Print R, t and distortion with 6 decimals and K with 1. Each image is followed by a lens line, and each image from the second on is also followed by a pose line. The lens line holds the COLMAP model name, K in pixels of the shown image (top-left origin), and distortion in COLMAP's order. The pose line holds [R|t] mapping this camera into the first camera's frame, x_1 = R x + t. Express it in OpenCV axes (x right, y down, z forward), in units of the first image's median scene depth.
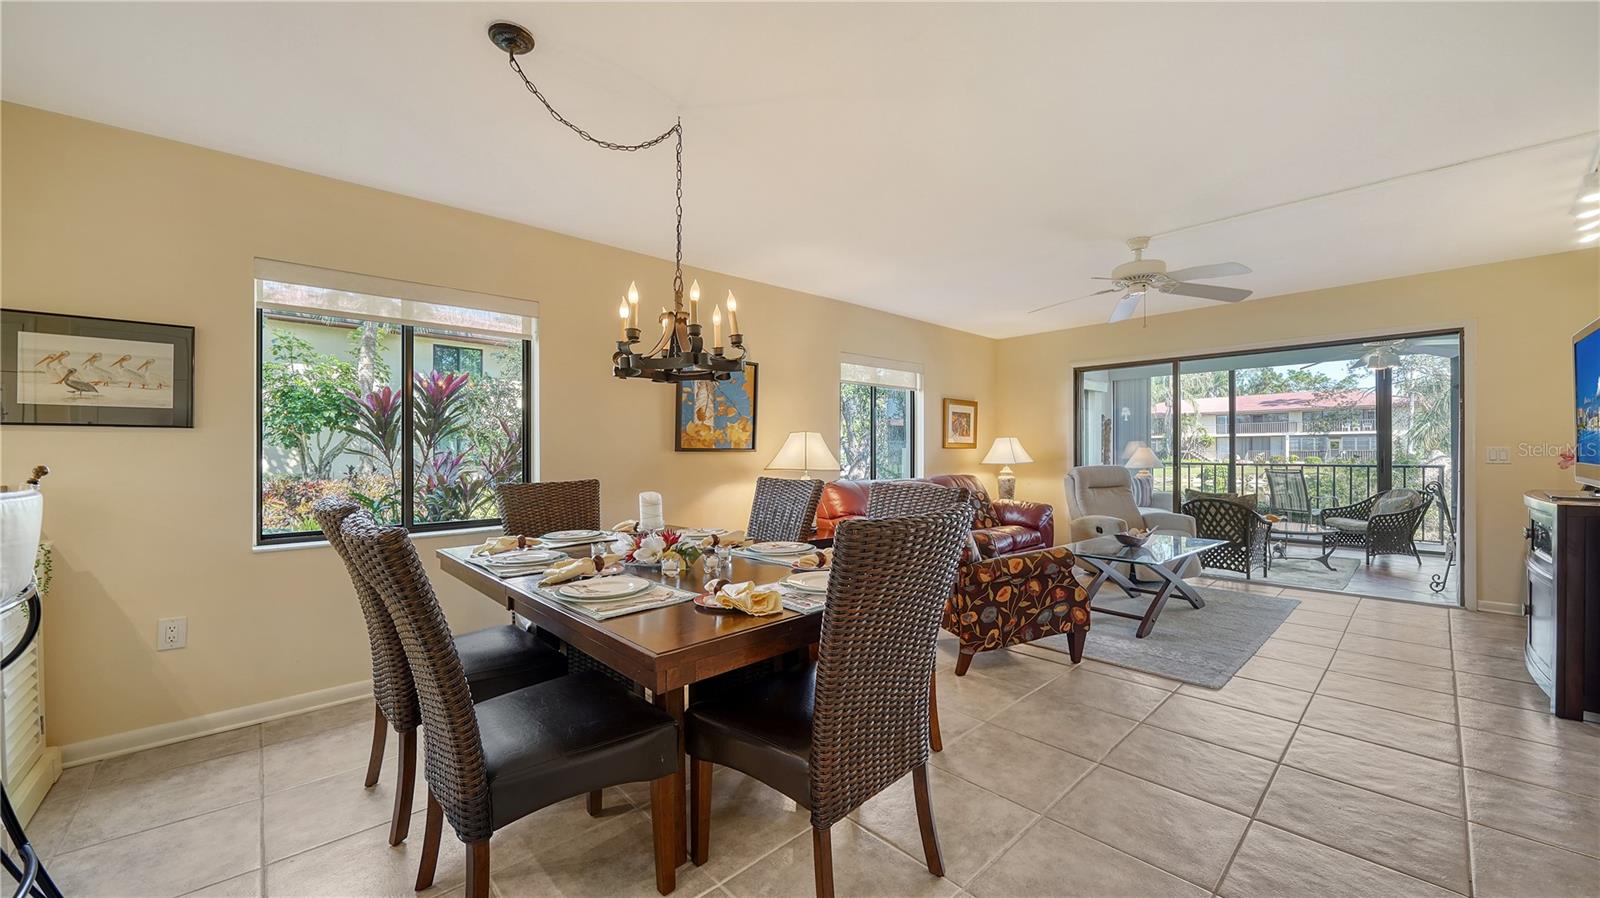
lens RADIAL K [[589.0, 0, 798.9], [0, 589.0, 432.7], [0, 0, 1]] dist [0.001690, 0.000012]
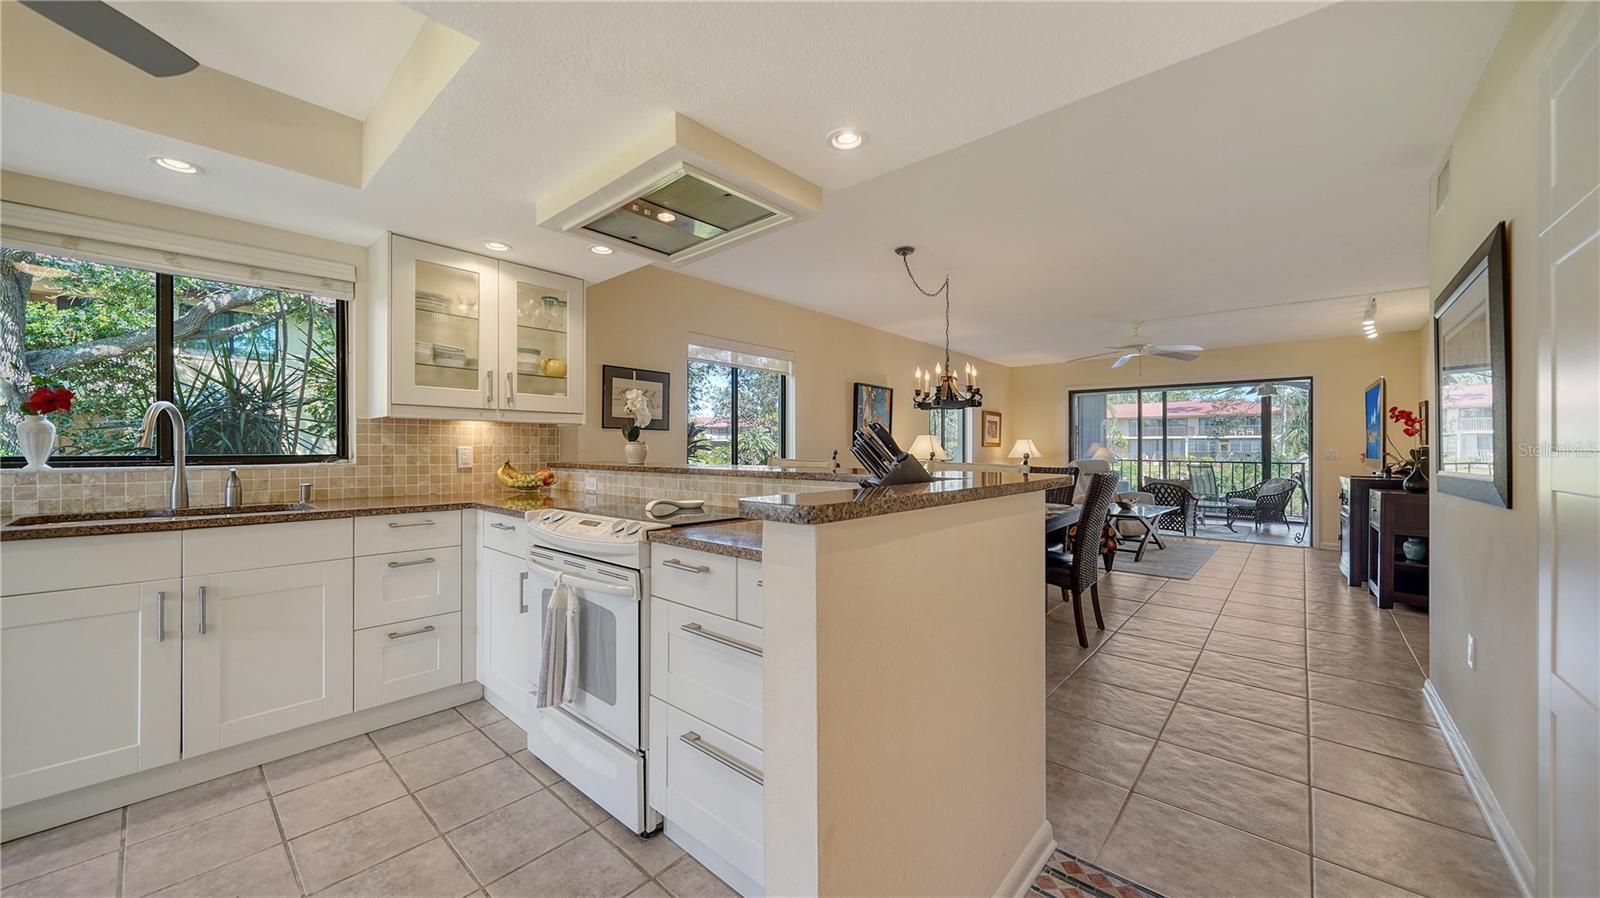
lens RADIAL K [[572.9, 0, 800.0], [0, 572.9, 449.0], [0, 0, 1]] dist [-0.000429, -0.000016]
pose [[0.994408, 0.010045, 0.105124, -0.494901], [-0.013480, 0.999396, 0.032019, -0.007902], [-0.104739, -0.033257, 0.993944, -0.457437]]
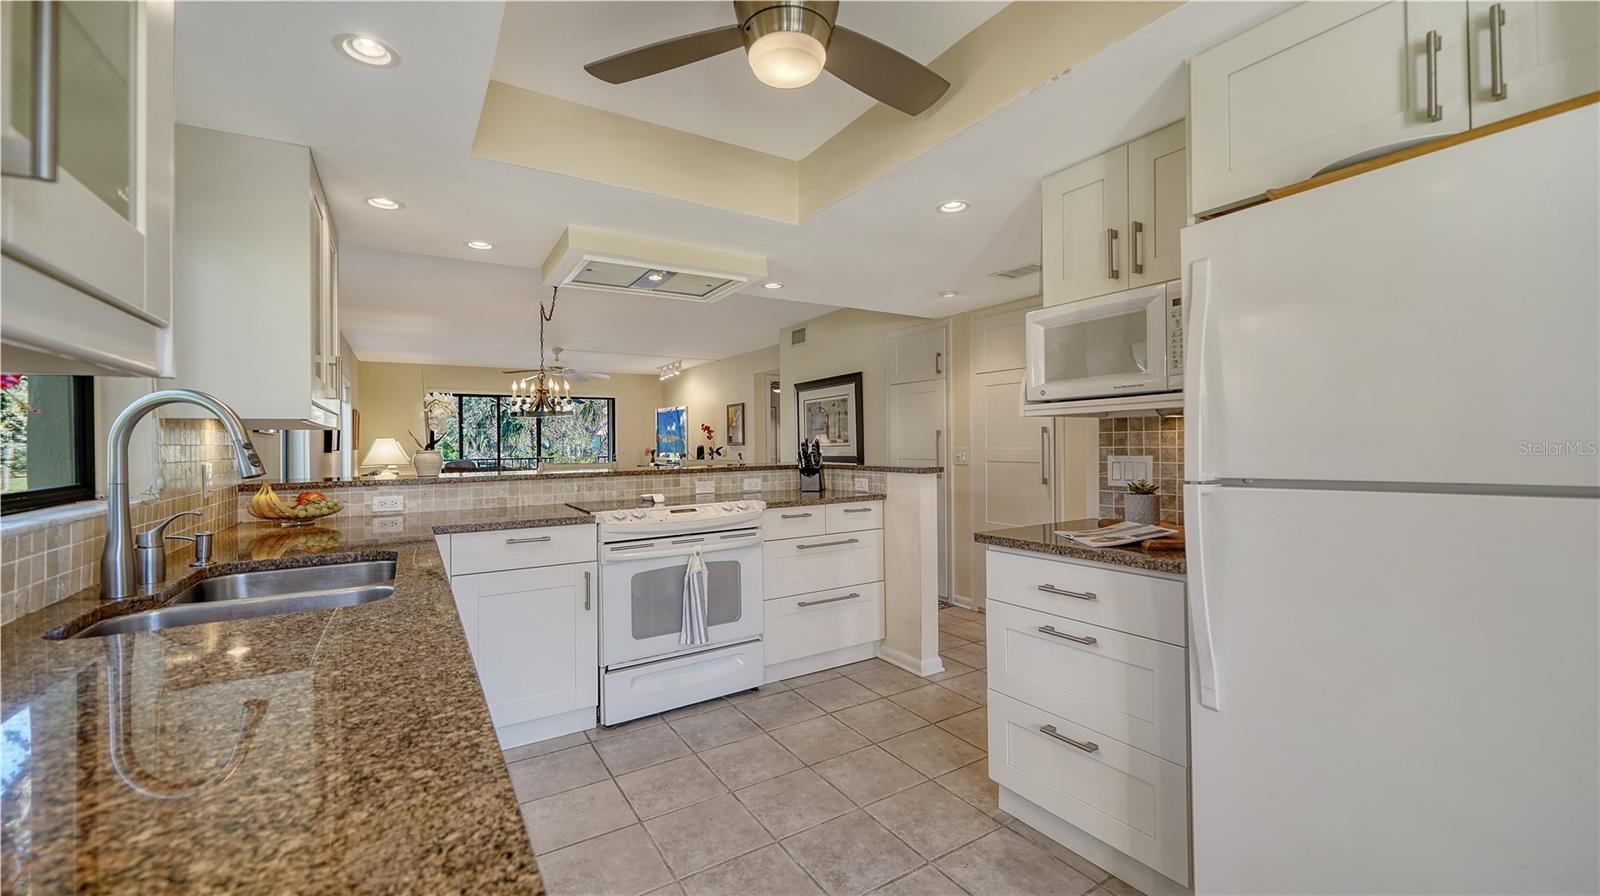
lens RADIAL K [[613.3, 0, 794.6], [0, 613.3, 438.8], [0, 0, 1]] dist [-0.001978, -0.000080]
pose [[0.181832, 0.014076, 0.983229, -1.289764], [-0.025345, 0.999632, -0.009624, -0.006843], [-0.983003, -0.023170, 0.182122, -0.211754]]
